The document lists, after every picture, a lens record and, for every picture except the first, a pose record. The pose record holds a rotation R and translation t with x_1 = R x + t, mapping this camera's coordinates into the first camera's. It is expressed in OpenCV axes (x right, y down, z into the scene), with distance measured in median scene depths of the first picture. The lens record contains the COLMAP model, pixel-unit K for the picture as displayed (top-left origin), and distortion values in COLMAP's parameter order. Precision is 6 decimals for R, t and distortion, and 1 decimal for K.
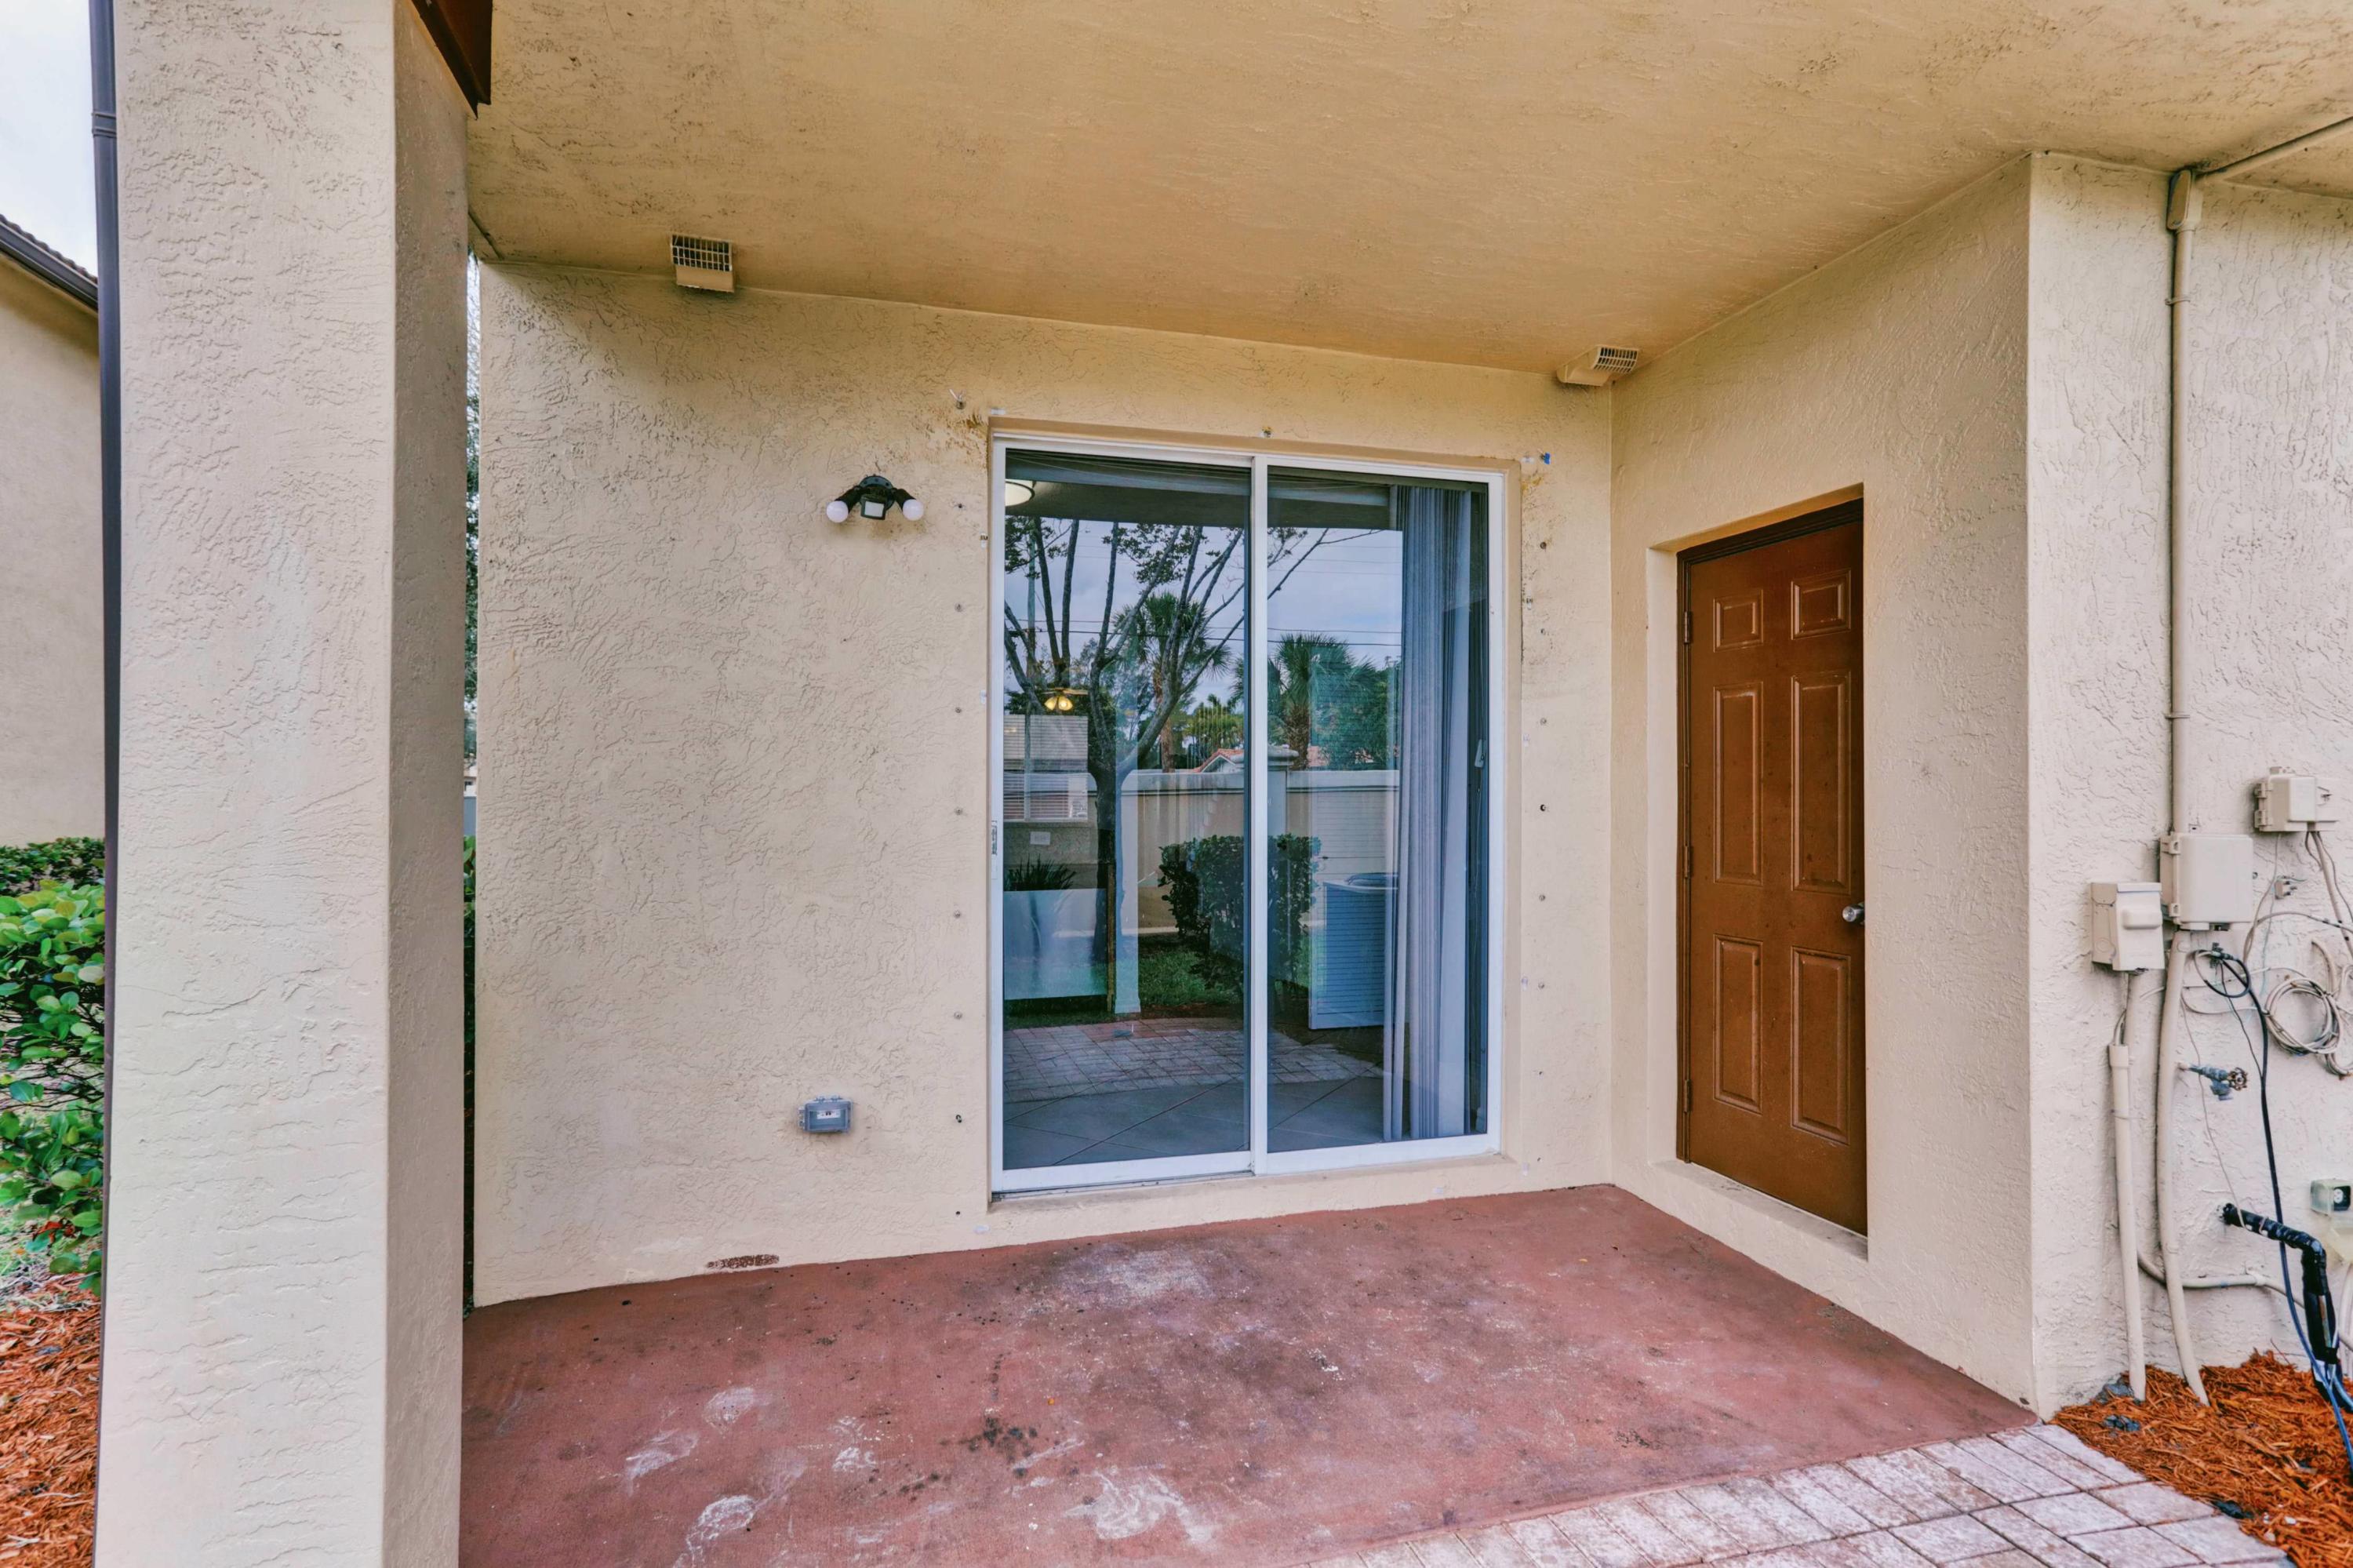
lens RADIAL K [[1143.4, 0, 1177.0], [0, 1143.4, 786.8], [0, 0, 1]] dist [0.029293, 0.003022]
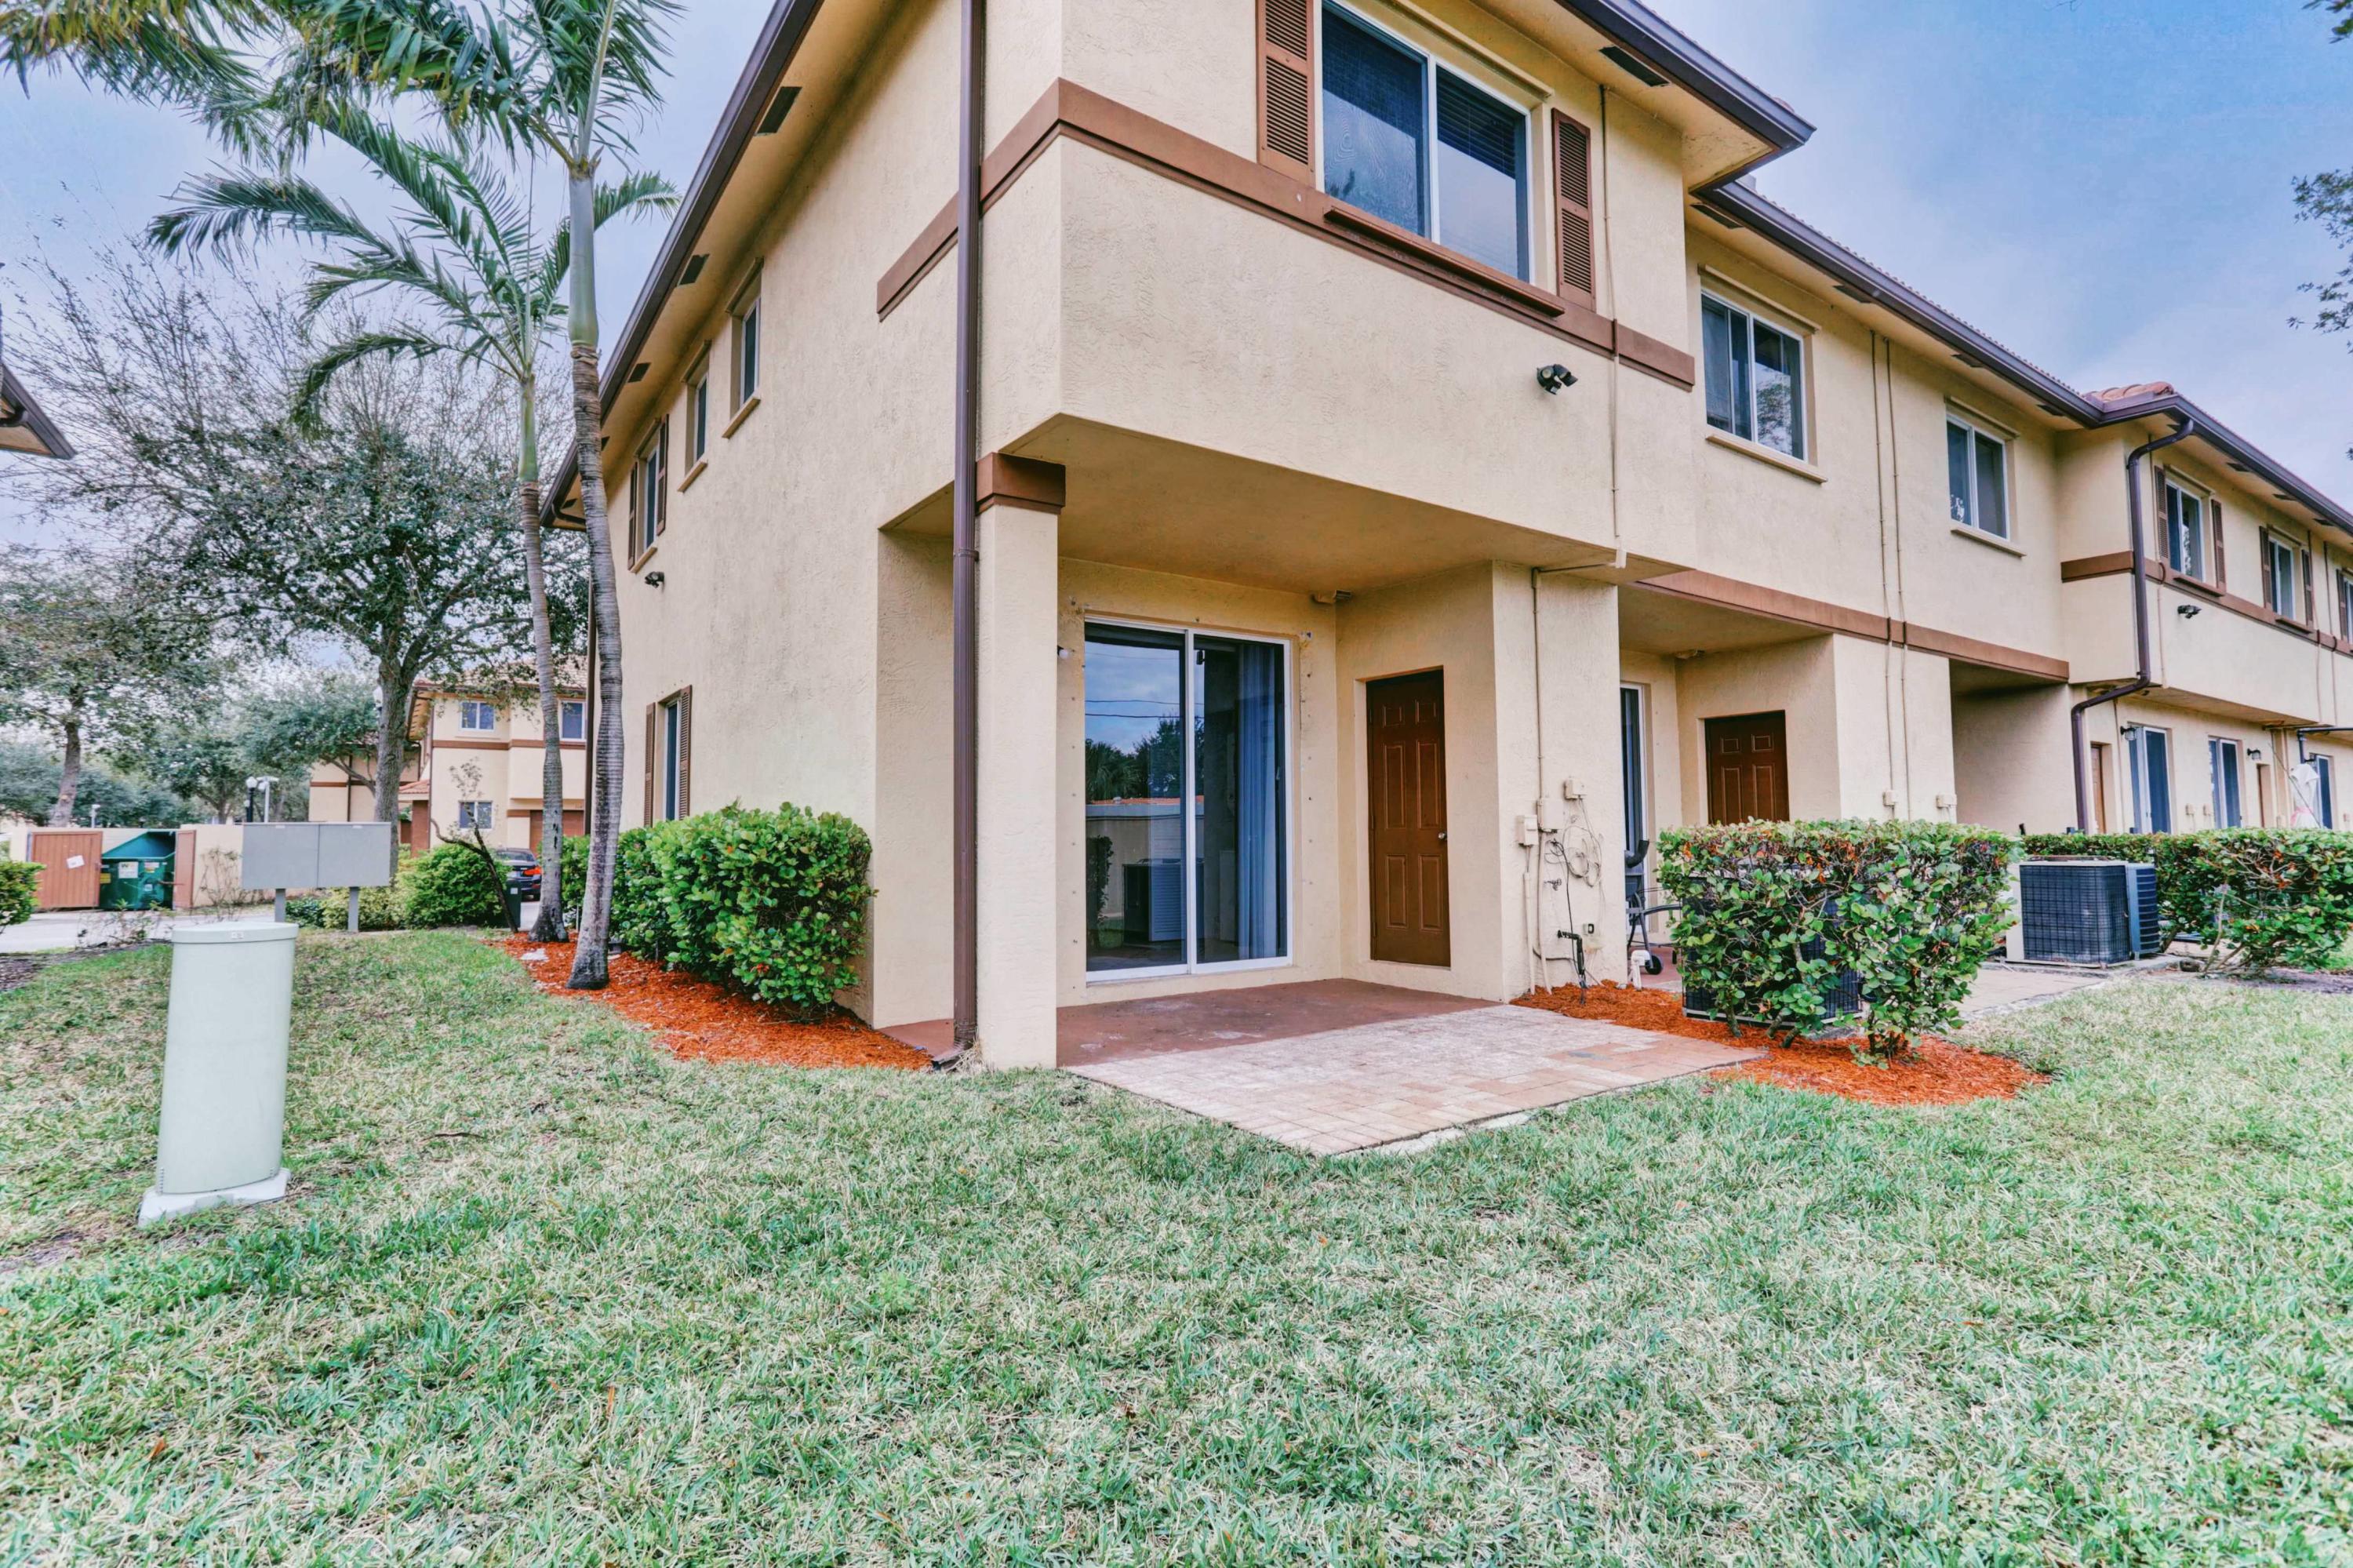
lens RADIAL K [[1143.4, 0, 1176.5], [0, 1143.4, 776.4], [0, 0, 1]] dist [0.029293, 0.003022]
pose [[0.939680, 0.013109, 0.341805, -0.890443], [0.006633, 0.998379, -0.056524, 0.131706], [-0.341992, 0.055381, 0.938070, -1.254799]]
